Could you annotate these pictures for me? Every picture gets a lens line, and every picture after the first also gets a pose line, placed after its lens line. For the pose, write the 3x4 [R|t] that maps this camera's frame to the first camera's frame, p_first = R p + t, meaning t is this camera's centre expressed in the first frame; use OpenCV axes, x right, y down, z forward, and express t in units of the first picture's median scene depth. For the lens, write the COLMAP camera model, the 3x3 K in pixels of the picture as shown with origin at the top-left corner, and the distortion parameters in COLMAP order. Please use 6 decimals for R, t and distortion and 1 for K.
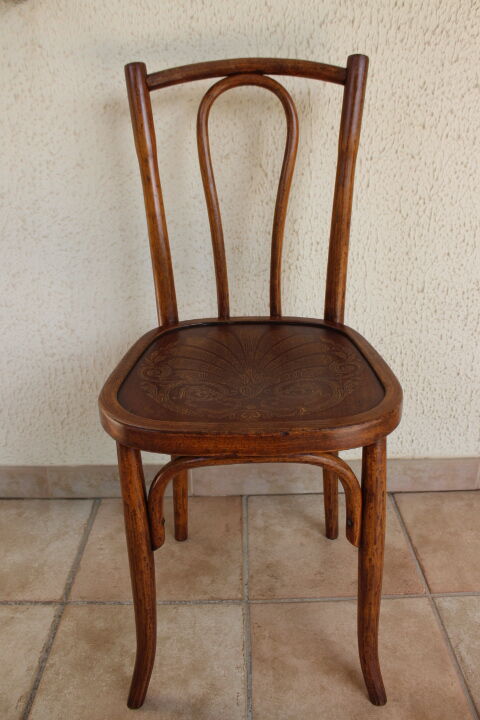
lens RADIAL K [[581.7, 0, 240.0], [0, 581.7, 360.0], [0, 0, 1]] dist [-0.168013, 0.128418]
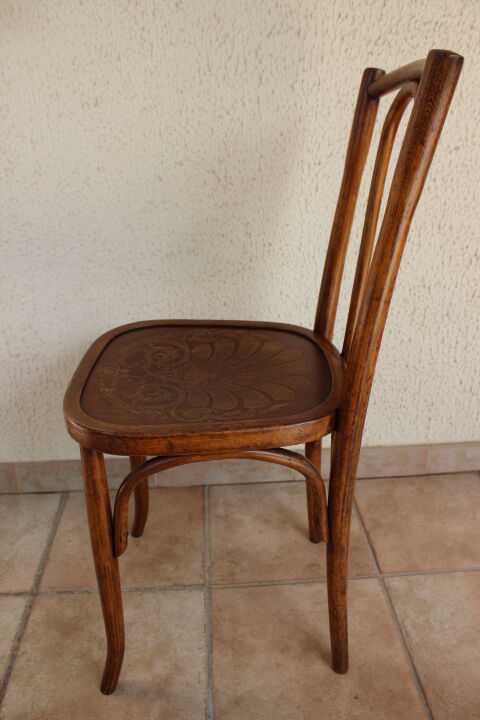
lens RADIAL K [[581.7, 0, 240.0], [0, 581.7, 360.0], [0, 0, 1]] dist [-0.168013, 0.128418]
pose [[0.998682, -0.019822, 0.047348, 0.028551], [0.018422, 0.999385, 0.029824, -0.027165], [-0.047910, -0.028913, 0.998433, -0.049706]]
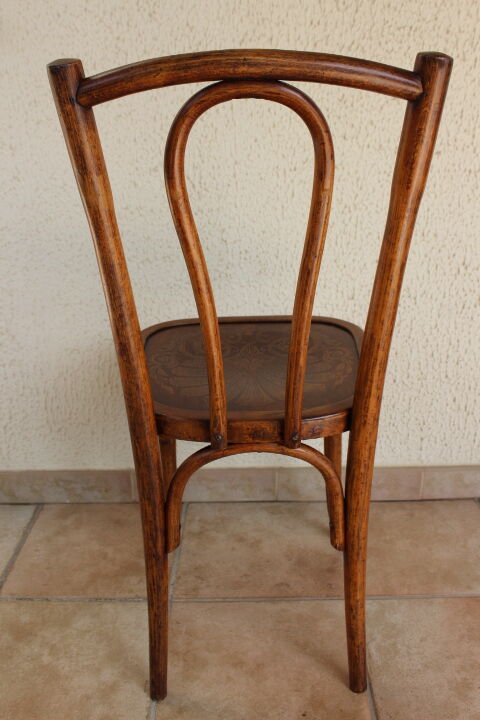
lens RADIAL K [[646.7, 0, 240.0], [0, 646.7, 360.0], [0, 0, 1]] dist [-0.146286, 0.116560]
pose [[0.999817, 0.003317, -0.018864, 0.152942], [-0.003895, 0.999521, -0.030697, 0.026893], [0.018753, 0.030765, 0.999351, -0.148578]]
